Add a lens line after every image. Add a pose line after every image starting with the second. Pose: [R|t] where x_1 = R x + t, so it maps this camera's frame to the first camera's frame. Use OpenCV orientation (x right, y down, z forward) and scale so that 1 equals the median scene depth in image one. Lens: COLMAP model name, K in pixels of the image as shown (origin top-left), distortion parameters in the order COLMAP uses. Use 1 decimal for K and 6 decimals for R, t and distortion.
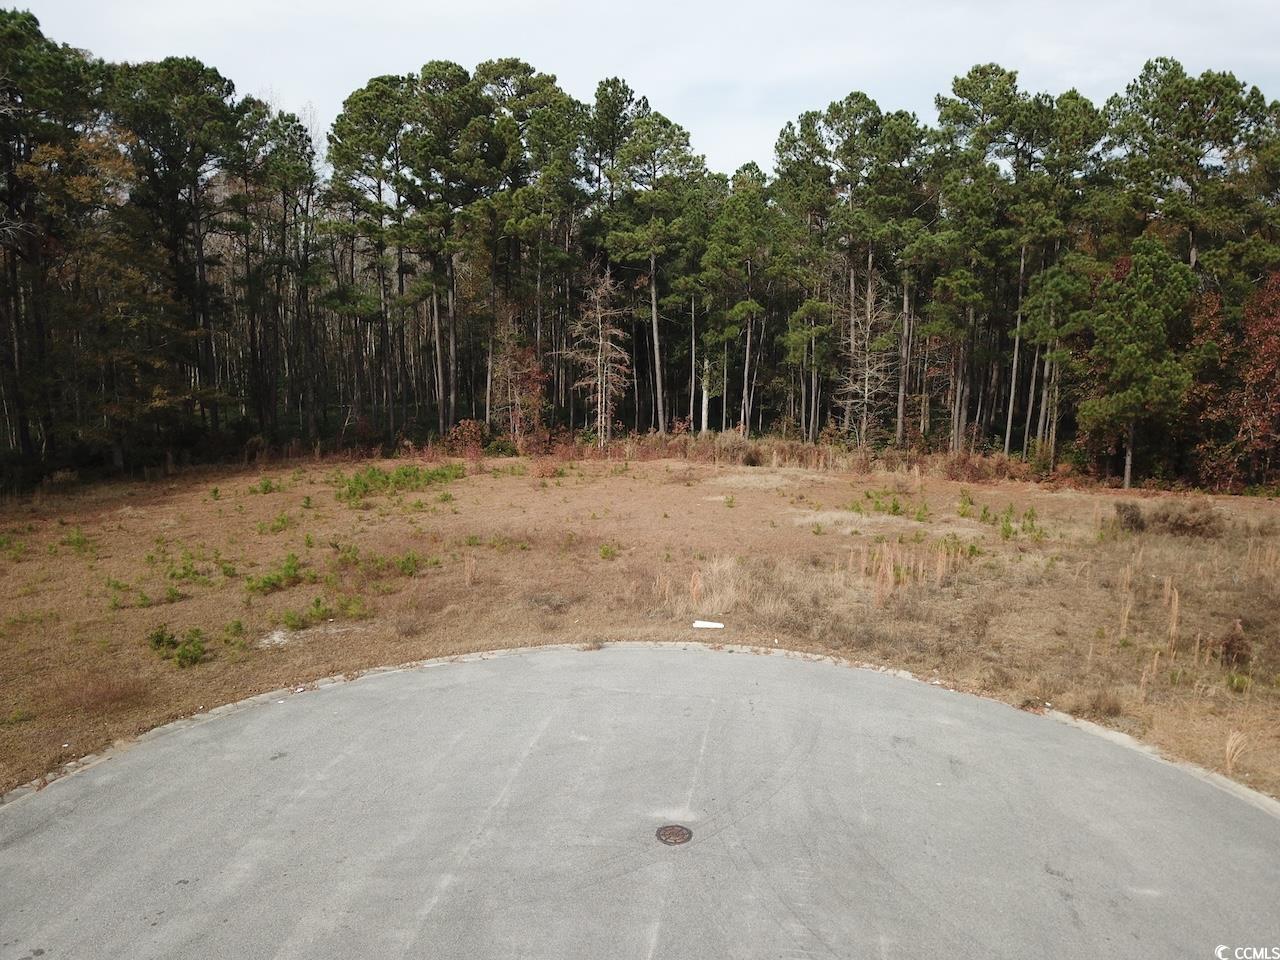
lens RADIAL K [[978.3, 0, 642.6], [0, 978.3, 478.6], [0, 0, 1]] dist [-0.005168, 0.002487]
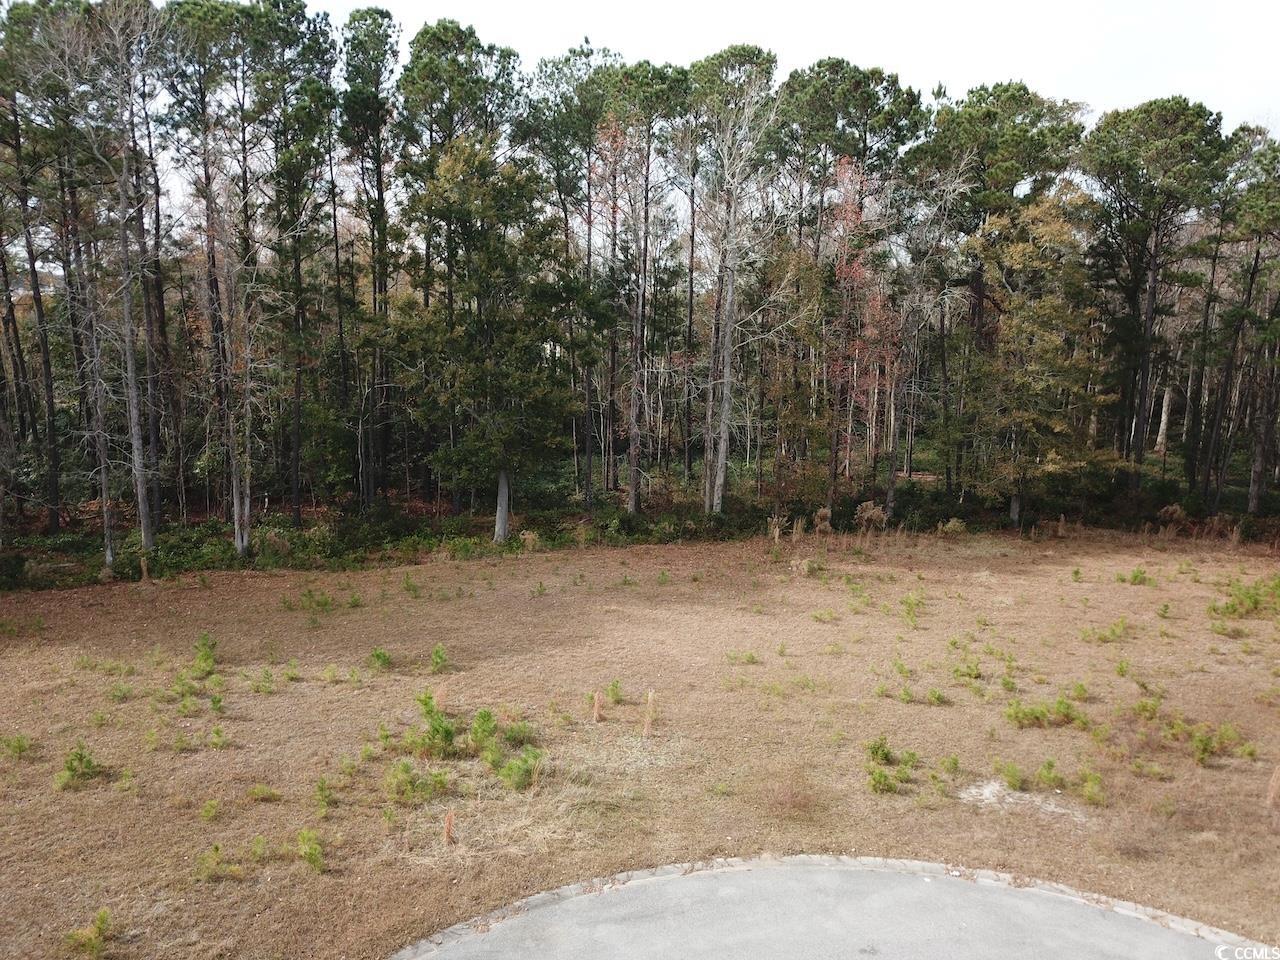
lens RADIAL K [[978.3, 0, 642.6], [0, 978.3, 478.6], [0, 0, 1]] dist [-0.005168, 0.002487]
pose [[0.567377, 0.143411, -0.810874, 0.073166], [-0.150395, 0.986202, 0.069186, -0.071565], [0.809607, 0.082696, 0.581117, 0.089130]]
